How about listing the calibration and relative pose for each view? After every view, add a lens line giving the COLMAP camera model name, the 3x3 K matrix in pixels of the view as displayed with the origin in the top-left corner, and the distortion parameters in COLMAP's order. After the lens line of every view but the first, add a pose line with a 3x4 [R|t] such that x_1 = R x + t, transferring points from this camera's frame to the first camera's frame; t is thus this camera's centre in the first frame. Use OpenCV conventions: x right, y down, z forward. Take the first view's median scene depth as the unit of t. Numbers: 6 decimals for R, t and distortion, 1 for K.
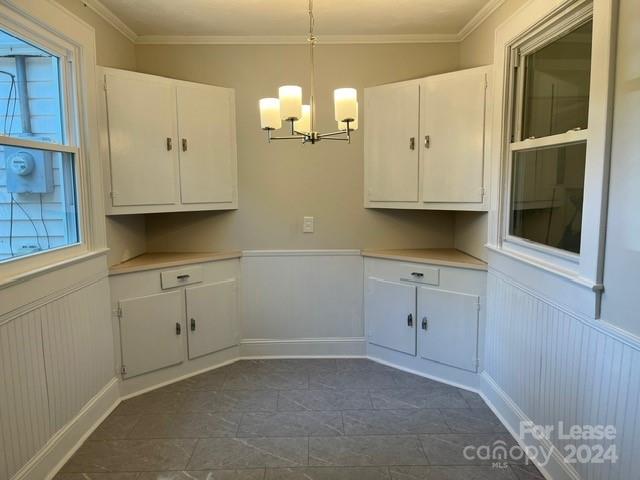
lens RADIAL K [[487.2, 0, 320.1], [0, 487.2, 242.0], [0, 0, 1]] dist [0.046997, -0.041889]
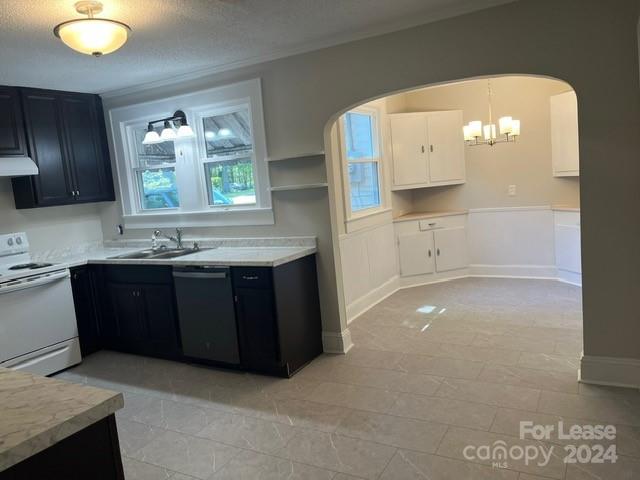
lens RADIAL K [[487.2, 0, 324.3], [0, 487.2, 240.0], [0, 0, 1]] dist [0.046997, -0.041889]
pose [[0.859748, -0.002888, -0.510710, 0.280678], [0.023042, 0.999185, 0.033140, 0.061050], [0.510198, -0.040260, 0.859114, -0.700113]]
